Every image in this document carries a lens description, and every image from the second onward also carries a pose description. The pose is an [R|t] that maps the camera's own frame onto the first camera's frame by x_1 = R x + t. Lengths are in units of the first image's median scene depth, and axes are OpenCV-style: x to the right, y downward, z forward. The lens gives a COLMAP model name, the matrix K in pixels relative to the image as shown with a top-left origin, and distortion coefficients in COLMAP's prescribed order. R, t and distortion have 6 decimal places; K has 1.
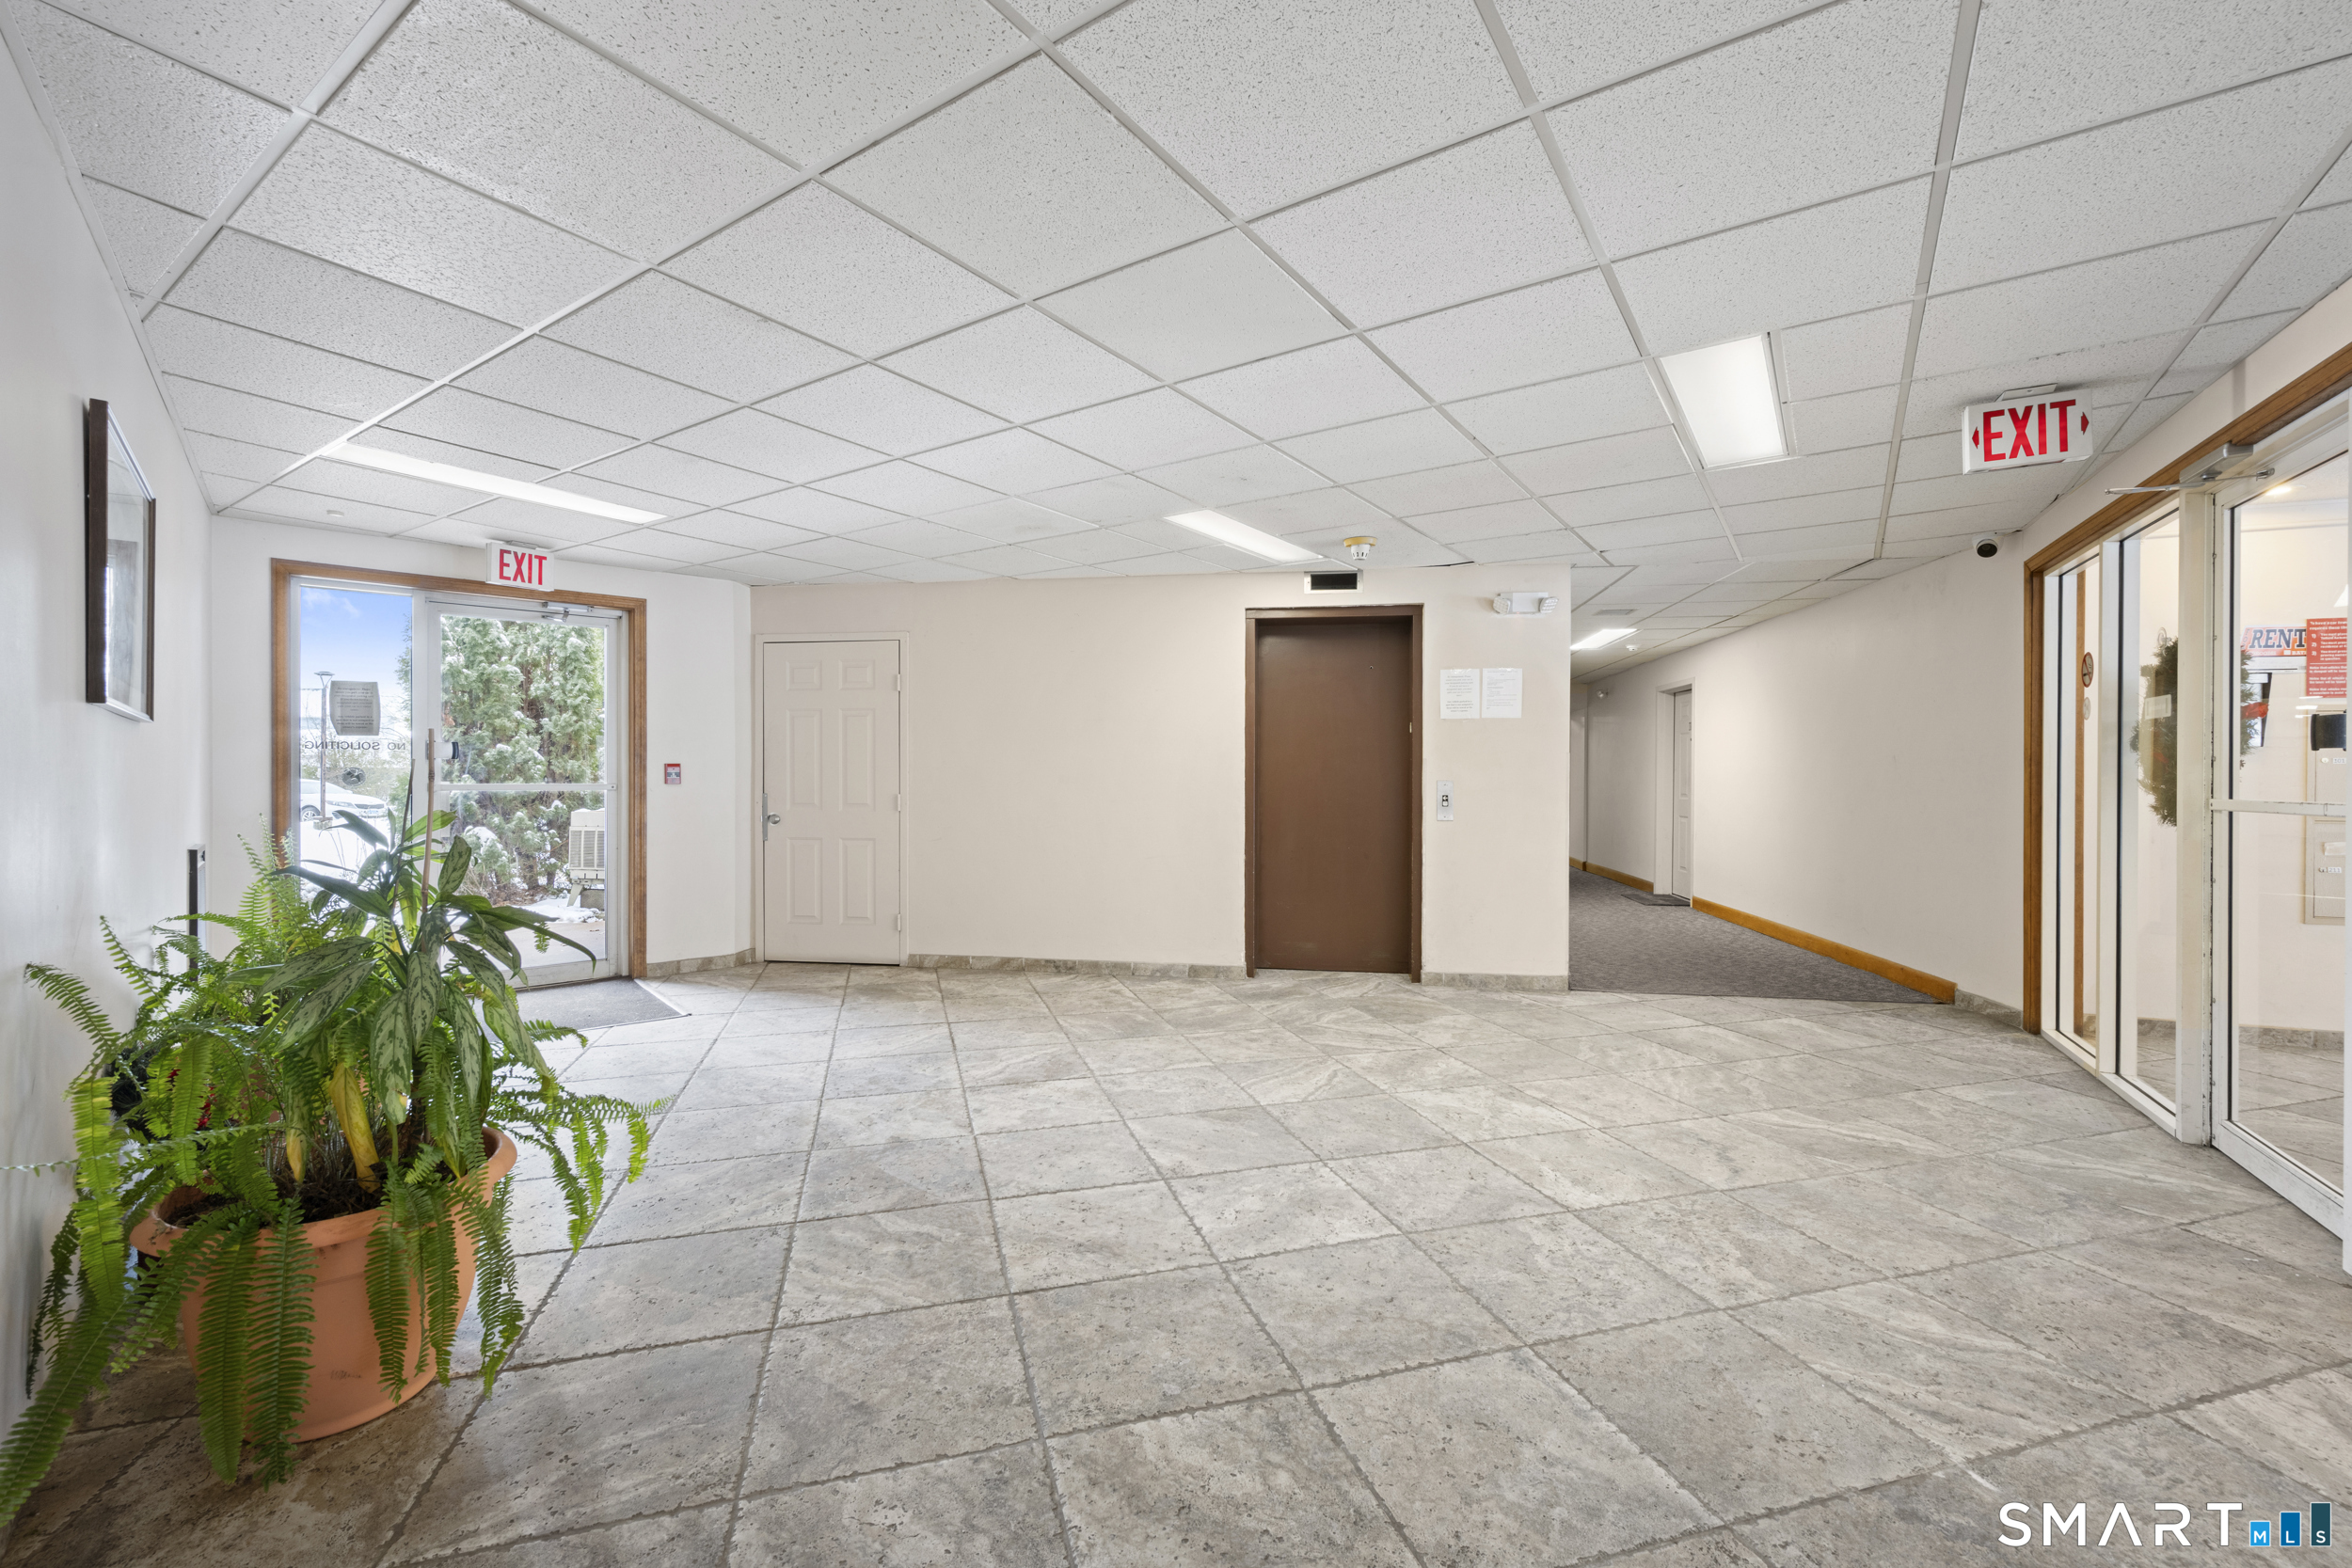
lens RADIAL K [[1023.2, 0, 1185.5], [0, 1023.2, 778.6], [0, 0, 1]] dist [-0.001245, 0.000903]
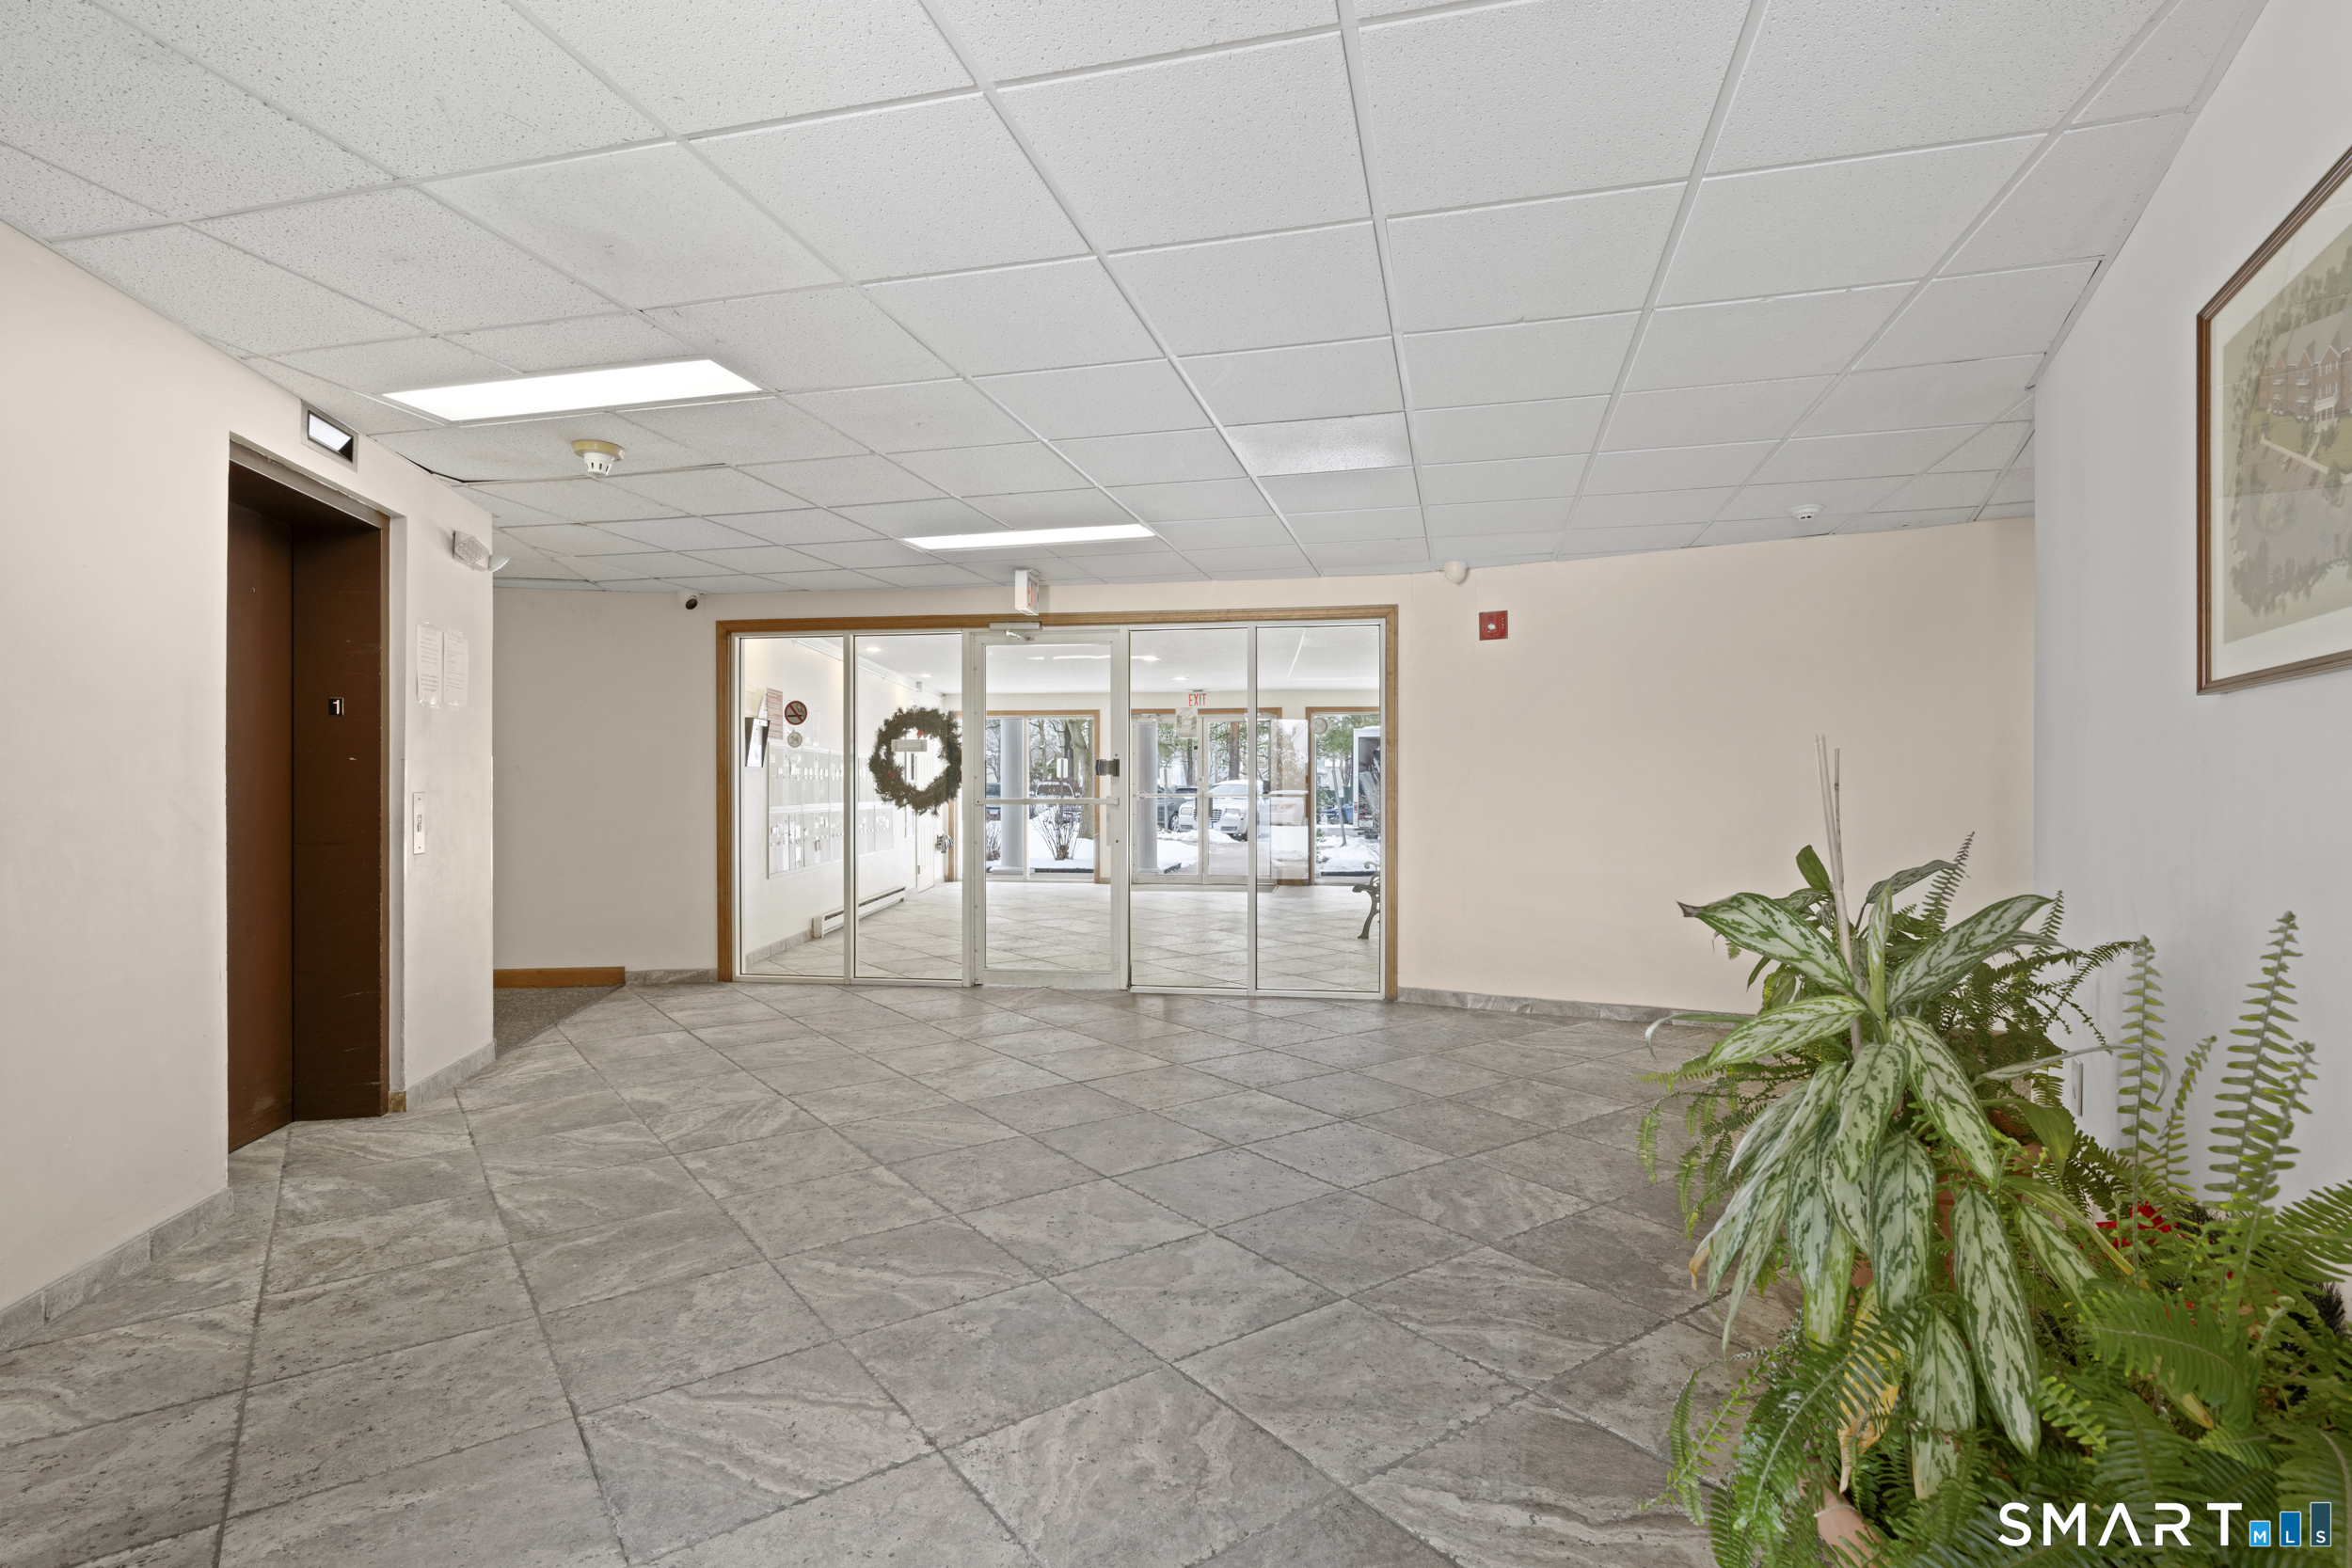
lens RADIAL K [[1127.4, 0, 1185.5], [0, 1127.4, 787.7], [0, 0, 1]] dist [-0.002852, 0.001521]
pose [[-0.364271, -0.001314, 0.931292, -0.952037], [0.002003, 0.999996, 0.002194, -0.007058], [-0.931291, 0.002665, -0.364267, 1.233125]]
